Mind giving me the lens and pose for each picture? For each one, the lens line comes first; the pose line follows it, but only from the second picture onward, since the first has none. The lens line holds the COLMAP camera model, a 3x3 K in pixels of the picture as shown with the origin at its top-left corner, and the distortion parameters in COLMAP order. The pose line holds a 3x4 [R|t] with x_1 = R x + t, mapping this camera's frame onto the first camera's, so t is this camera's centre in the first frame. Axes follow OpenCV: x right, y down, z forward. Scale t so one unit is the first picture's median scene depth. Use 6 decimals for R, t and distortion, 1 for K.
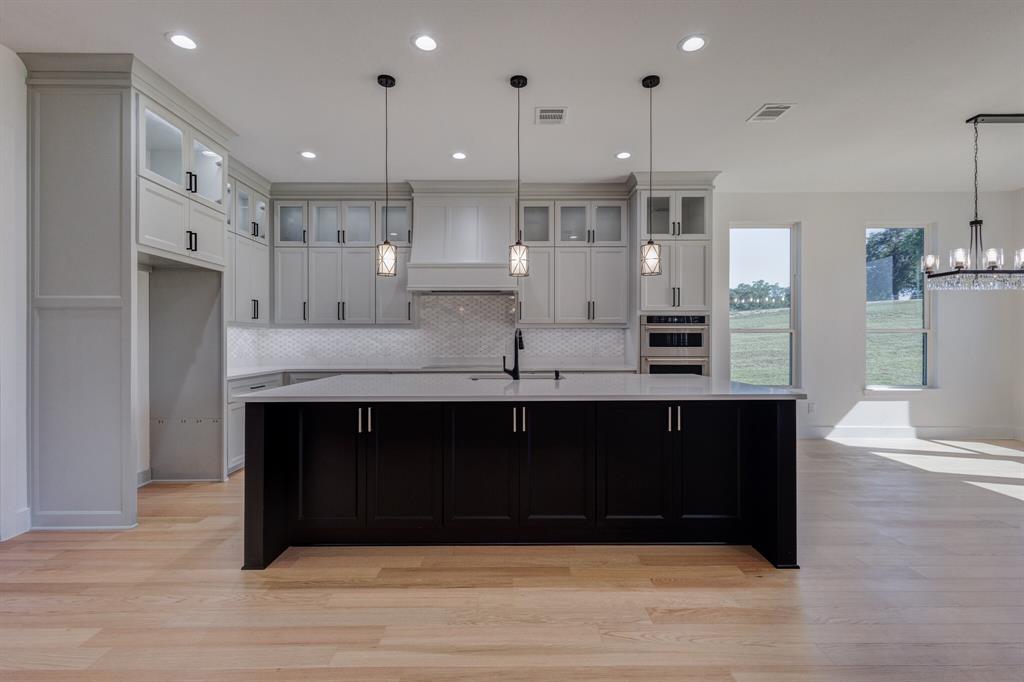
lens RADIAL K [[464.5, 0, 478.6], [0, 464.5, 339.0], [0, 0, 1]] dist [0.006373, 0.000292]
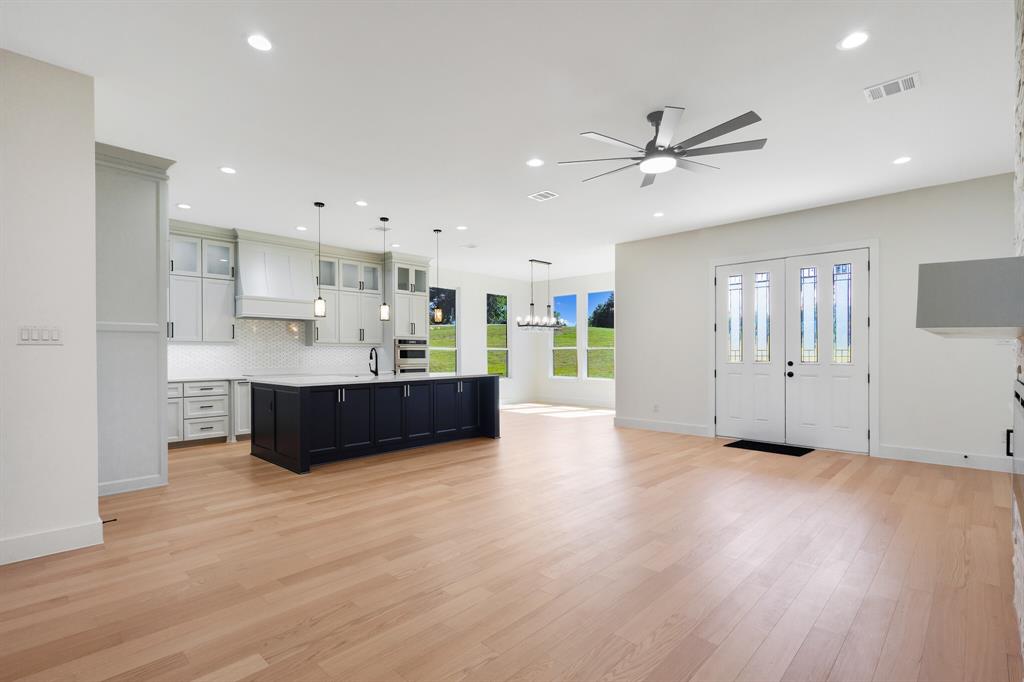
lens RADIAL K [[494.6, 0, 479.8], [0, 494.6, 354.7], [0, 0, 1]] dist [0.023636, 0.000011]
pose [[0.715823, -0.004423, 0.698268, -0.655103], [0.002710, 0.999990, 0.003556, -0.001463], [-0.698277, -0.000654, 0.715828, -0.454964]]
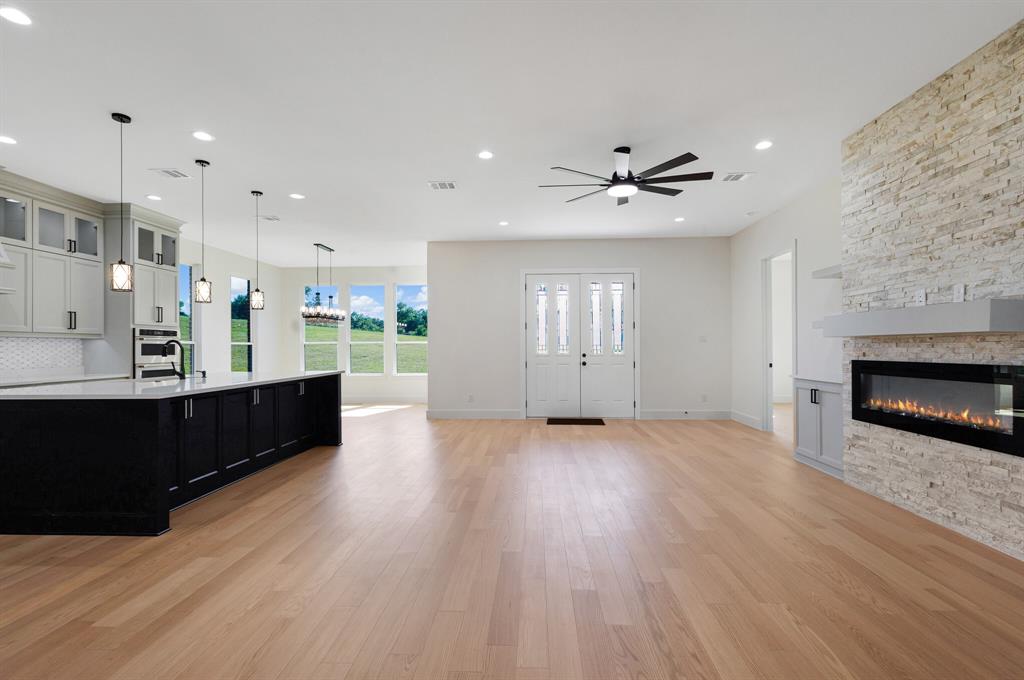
lens RADIAL K [[488.1, 0, 515.8], [0, 488.1, 345.9], [0, 0, 1]] dist [0.001079, -0.000467]
pose [[0.048844, 0.003634, 0.998800, -0.815537], [0.004252, 0.999984, -0.003847, 0.001315], [-0.998797, 0.004435, 0.048827, -0.002594]]
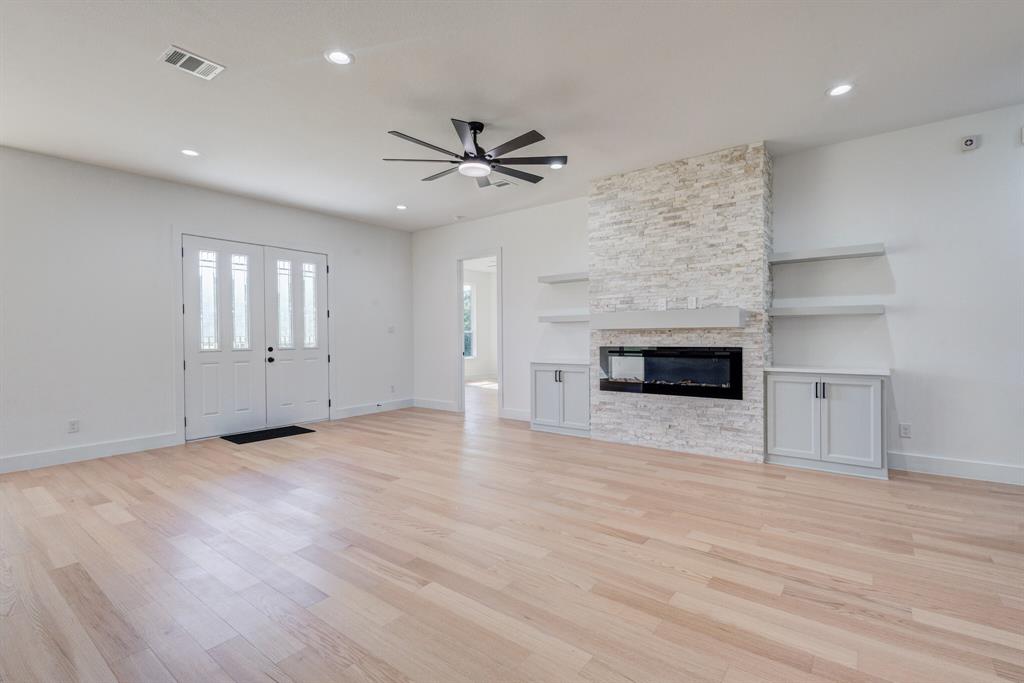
lens RADIAL K [[464.6, 0, 521.9], [0, 464.6, 341.2], [0, 0, 1]] dist [0.003727, 0.000092]
pose [[-0.797952, 0.000528, 0.602721, -0.491195], [0.009889, 0.999876, 0.012215, -0.002364], [-0.602640, 0.015707, -0.797859, 0.385780]]
